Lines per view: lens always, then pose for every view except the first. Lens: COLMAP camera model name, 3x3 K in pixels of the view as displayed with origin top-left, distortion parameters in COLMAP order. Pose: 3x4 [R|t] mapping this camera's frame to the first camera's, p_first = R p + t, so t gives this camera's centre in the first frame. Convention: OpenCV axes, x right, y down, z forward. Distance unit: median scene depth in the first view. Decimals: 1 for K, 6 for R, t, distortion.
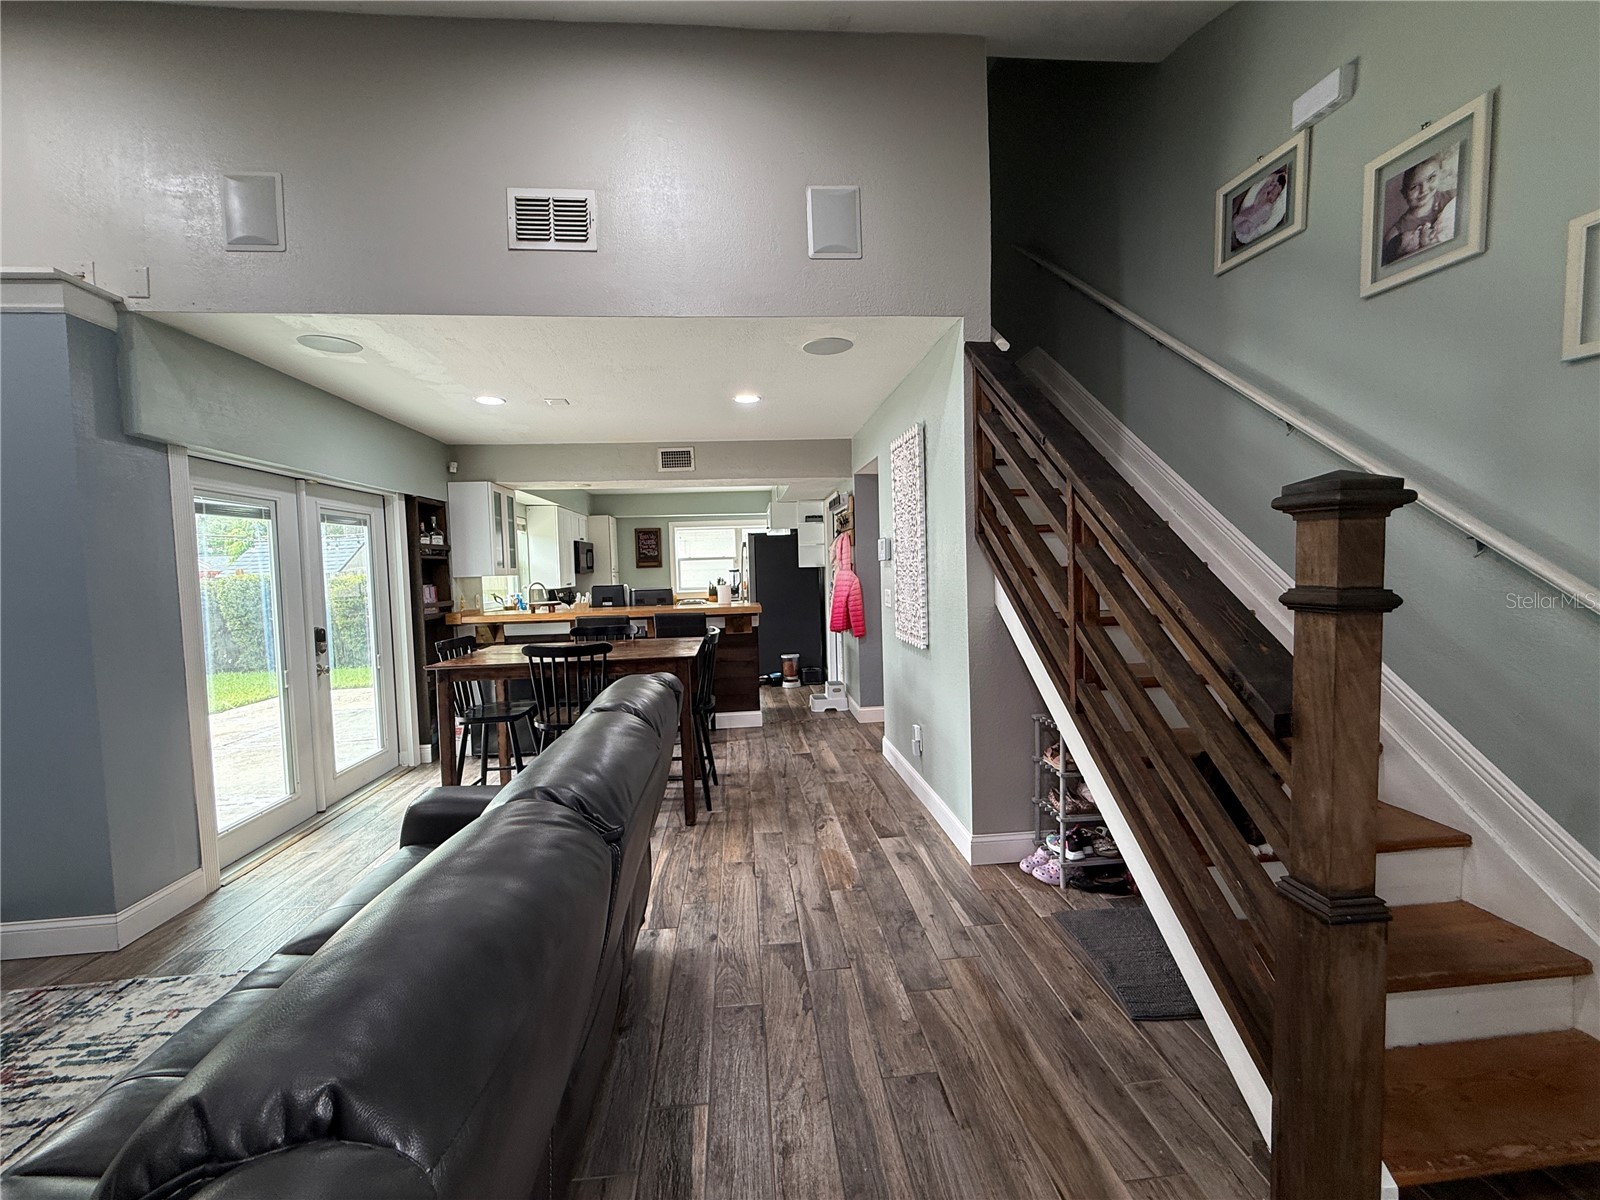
lens RADIAL K [[640.4, 0, 798.0], [0, 640.4, 598.8], [0, 0, 1]] dist [-0.000026, 0.000441]
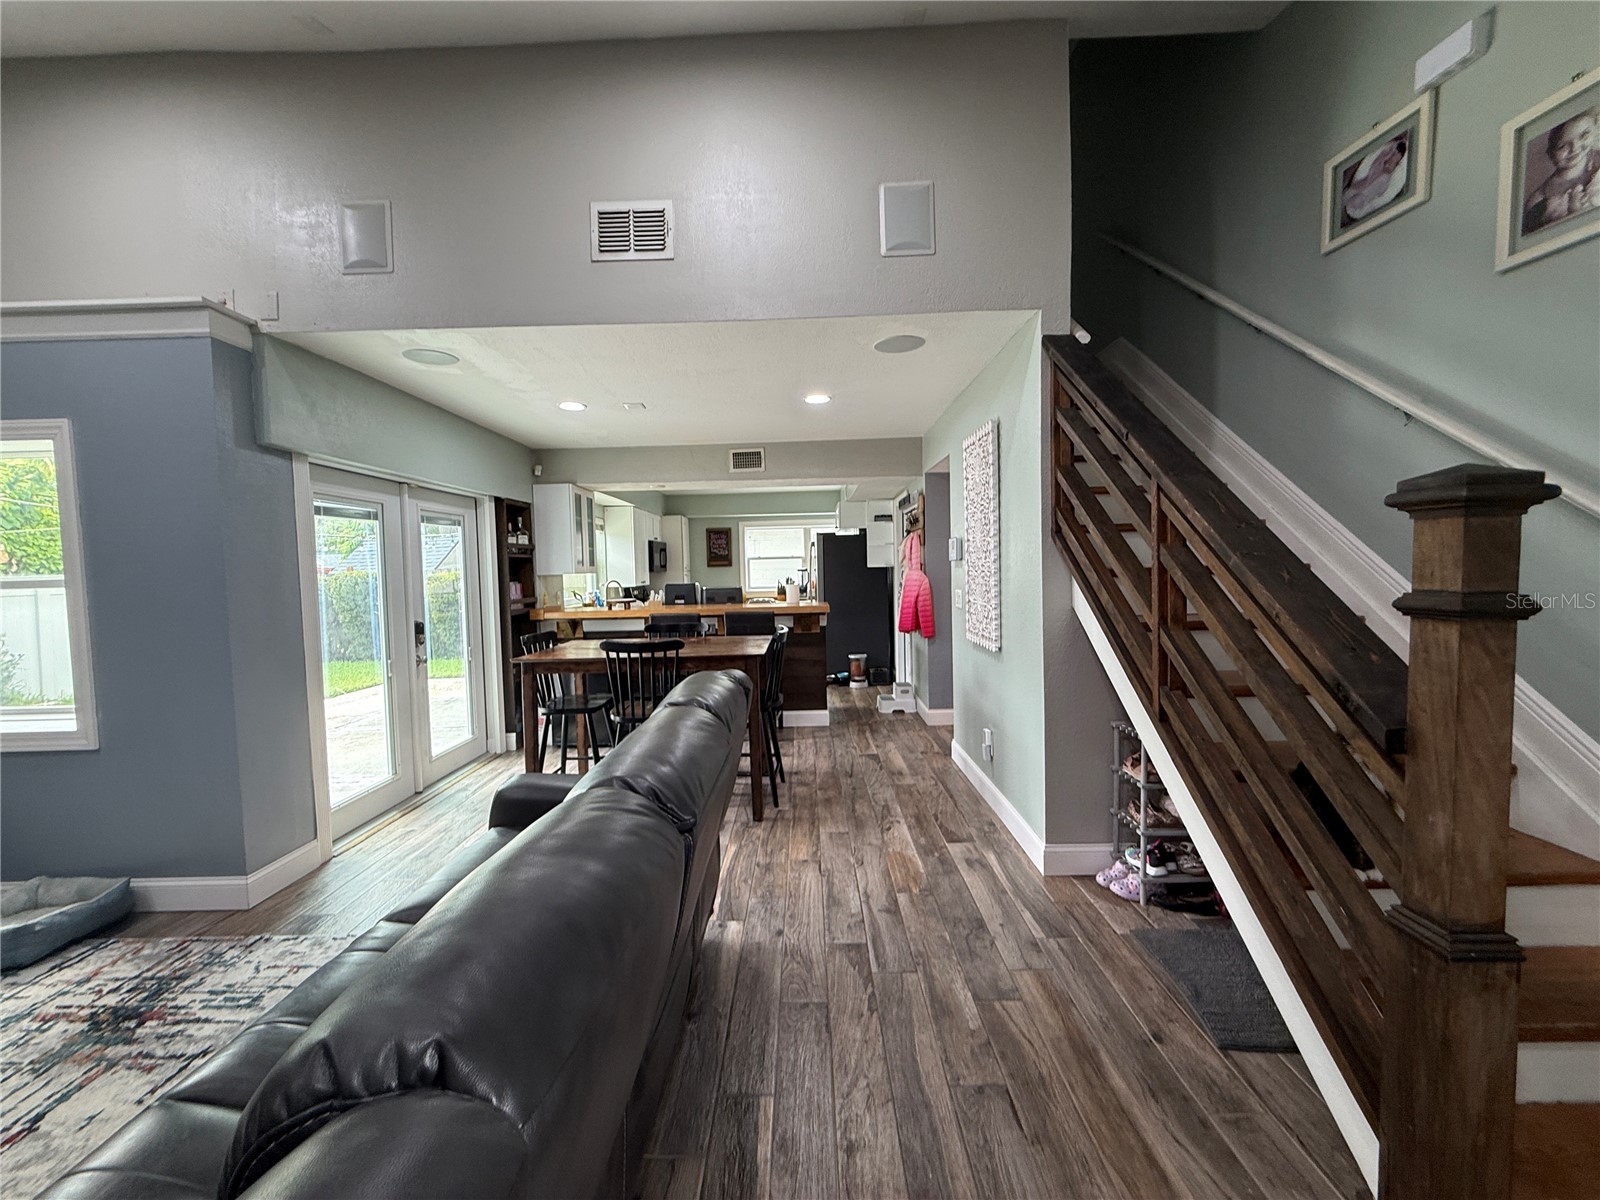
lens RADIAL K [[640.4, 0, 798.7], [0, 640.4, 598.4], [0, 0, 1]] dist [-0.000026, 0.000441]
pose [[0.994469, 0.009715, -0.104577, -0.001221], [-0.009709, 0.999953, 0.000567, 0.000134], [0.104578, 0.000452, 0.994517, -0.002973]]
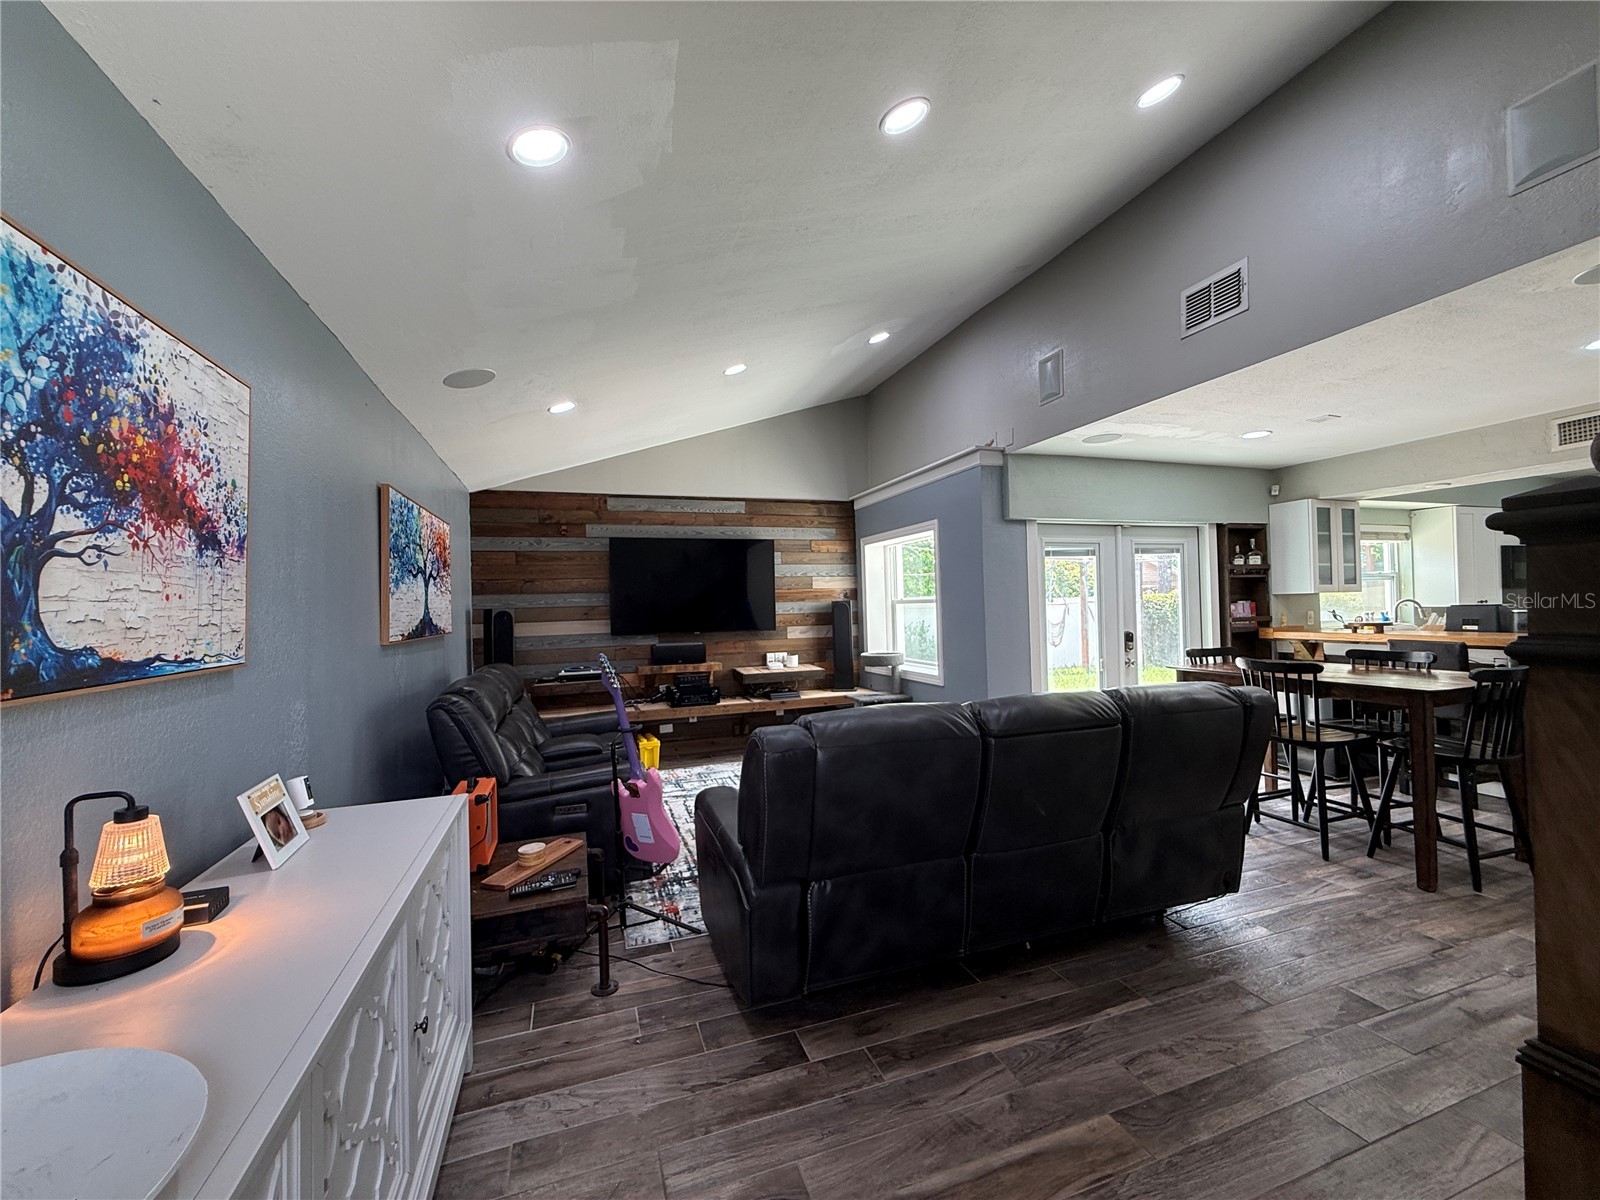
lens RADIAL K [[640.4, 0, 796.7], [0, 640.4, 600.6], [0, 0, 1]] dist [-0.000026, 0.000441]
pose [[0.236651, 0.014622, -0.971485, 0.597719], [-0.029524, 0.999533, 0.007852, -0.015566], [0.971146, 0.026824, 0.236972, -0.026033]]
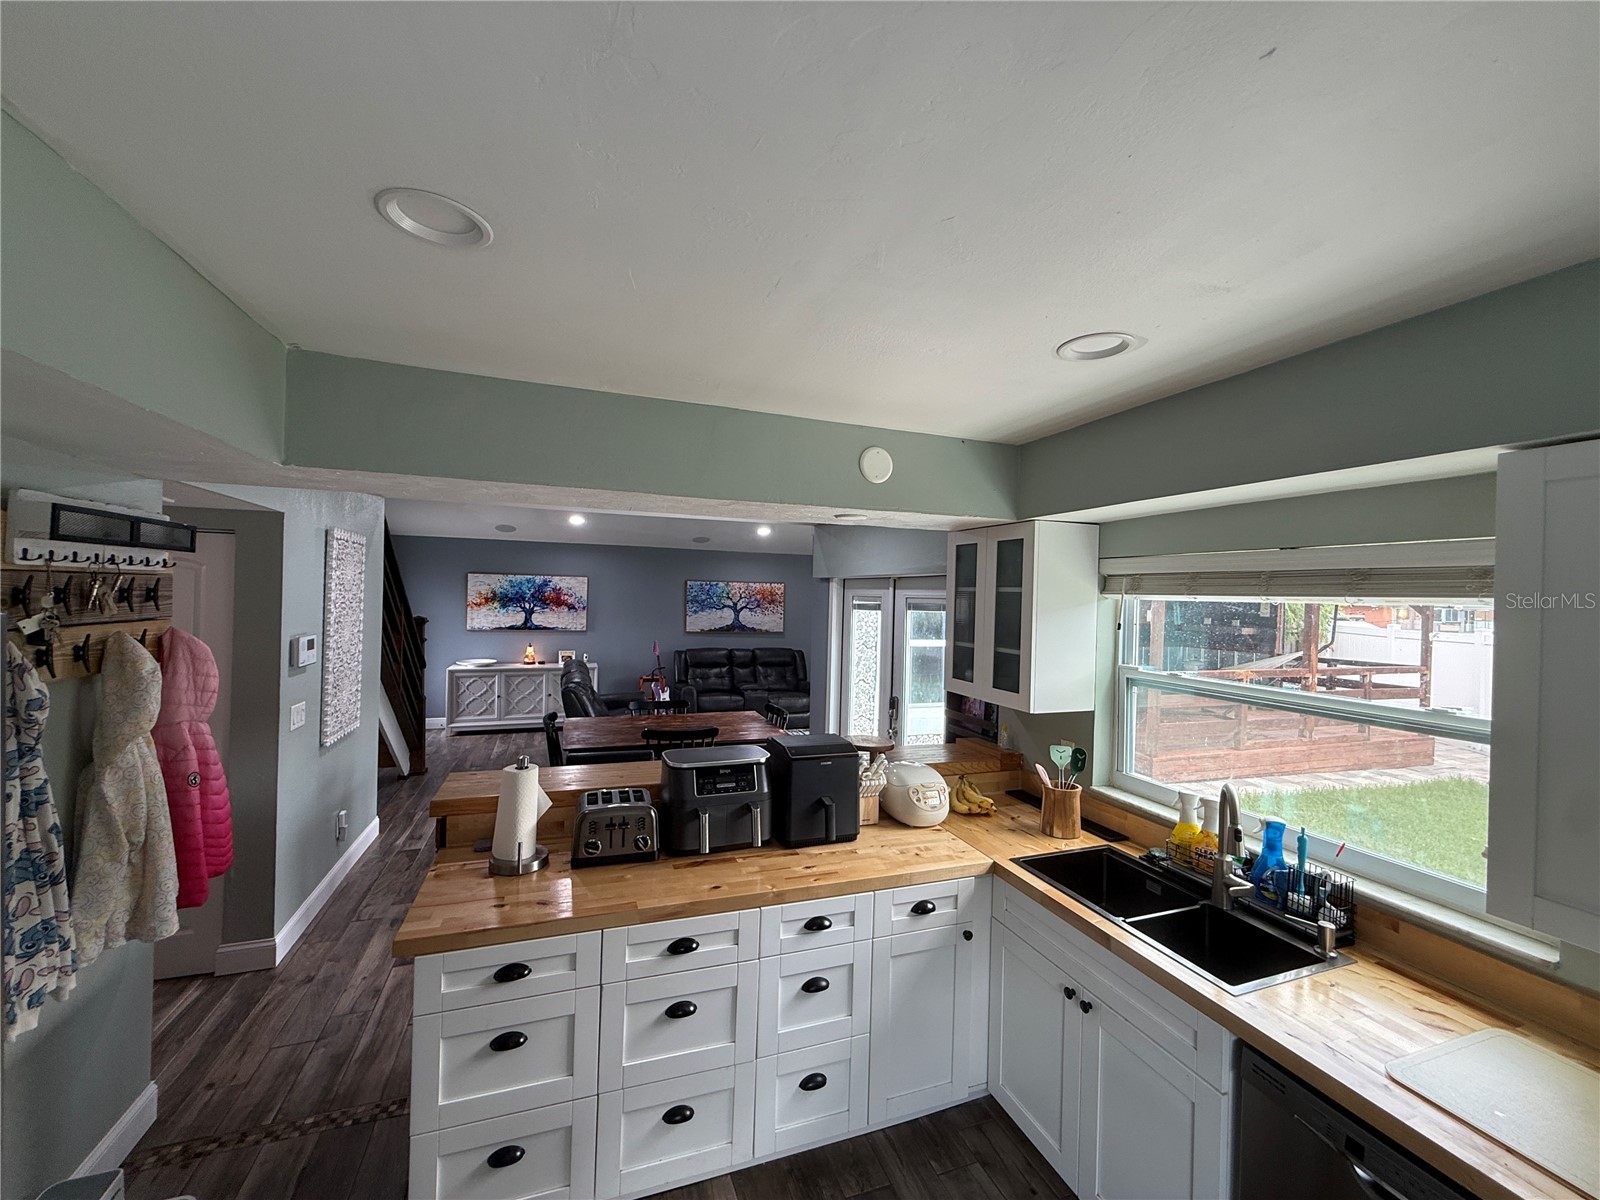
lens RADIAL K [[640.4, 0, 799.5], [0, 640.4, 598.8], [0, 0, 1]] dist [-0.000026, 0.000441]
pose [[-0.969451, 0.007035, -0.245184, -0.399970], [-0.008683, 0.997978, 0.062967, -0.311760], [0.245131, 0.063173, -0.967430, 3.046233]]
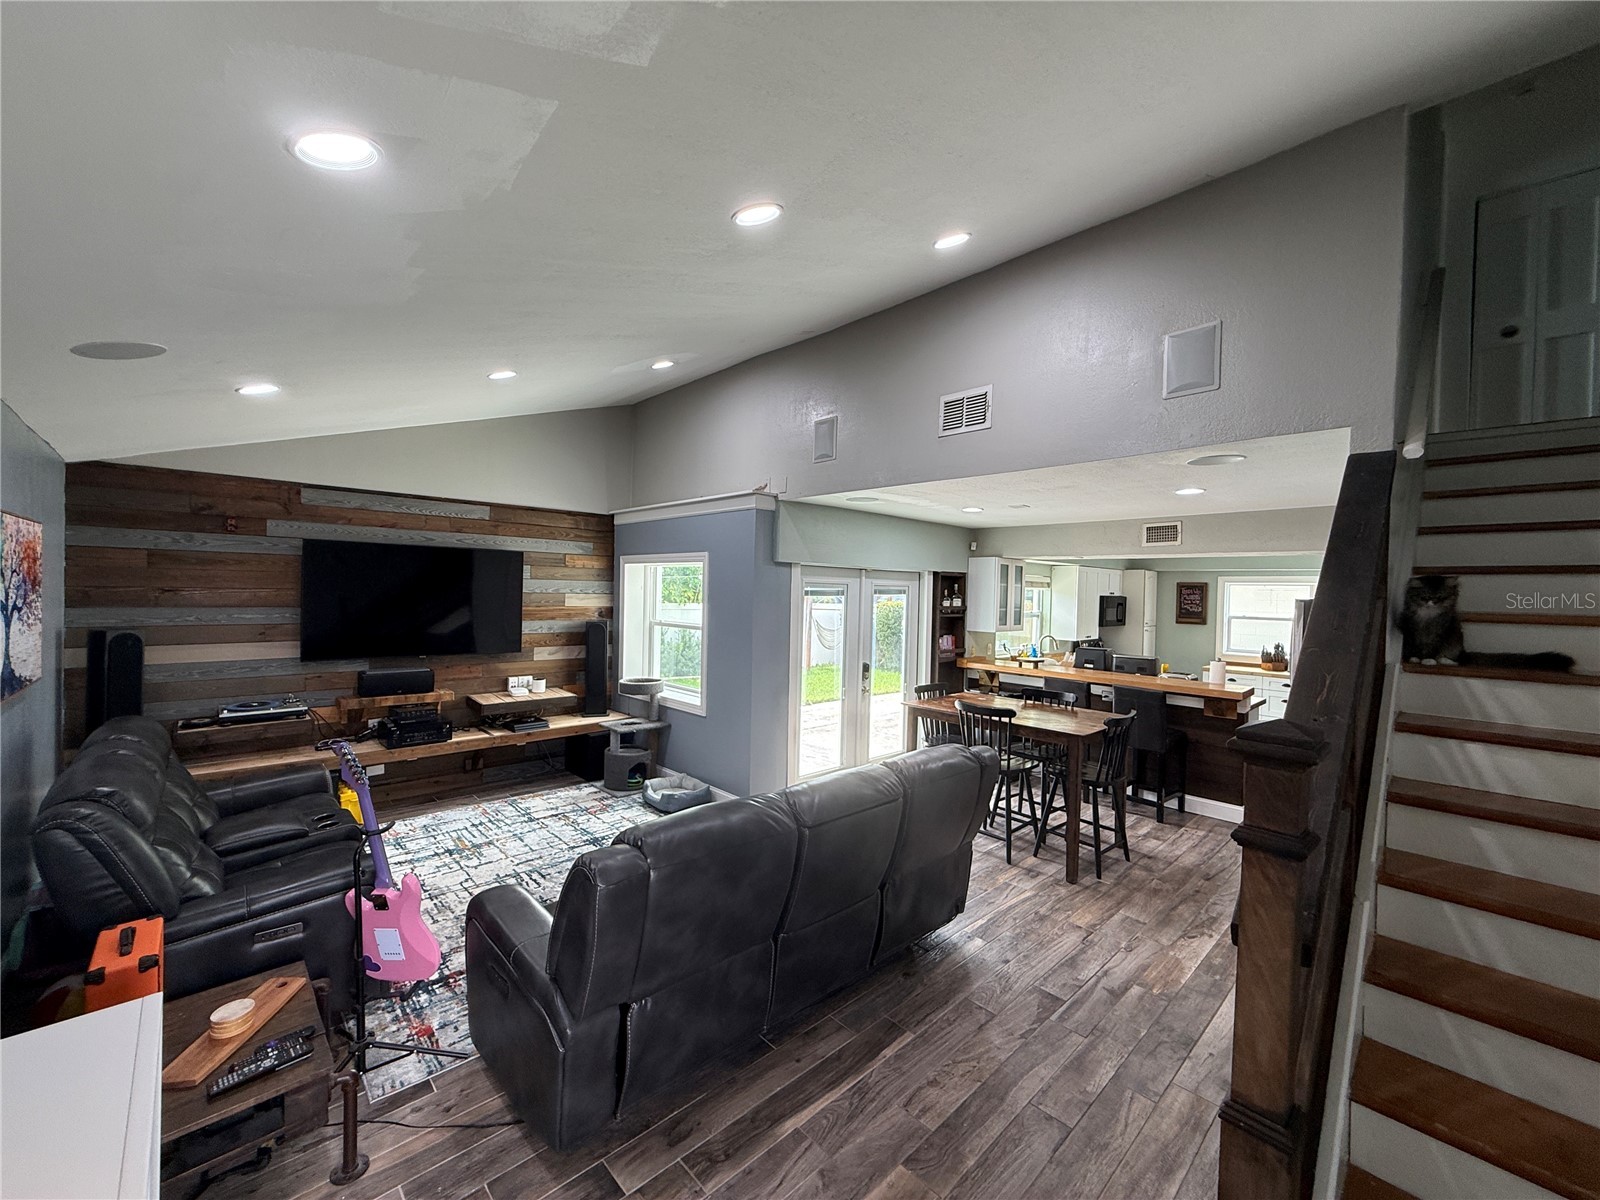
lens RADIAL K [[640.4, 0, 796.5], [0, 640.4, 600.7], [0, 0, 1]] dist [-0.000026, 0.000441]
pose [[0.614151, 0.056879, -0.787136, 0.525560], [-0.081068, 0.996670, 0.008768, -0.152207], [0.785014, 0.058427, 0.616717, -0.146917]]
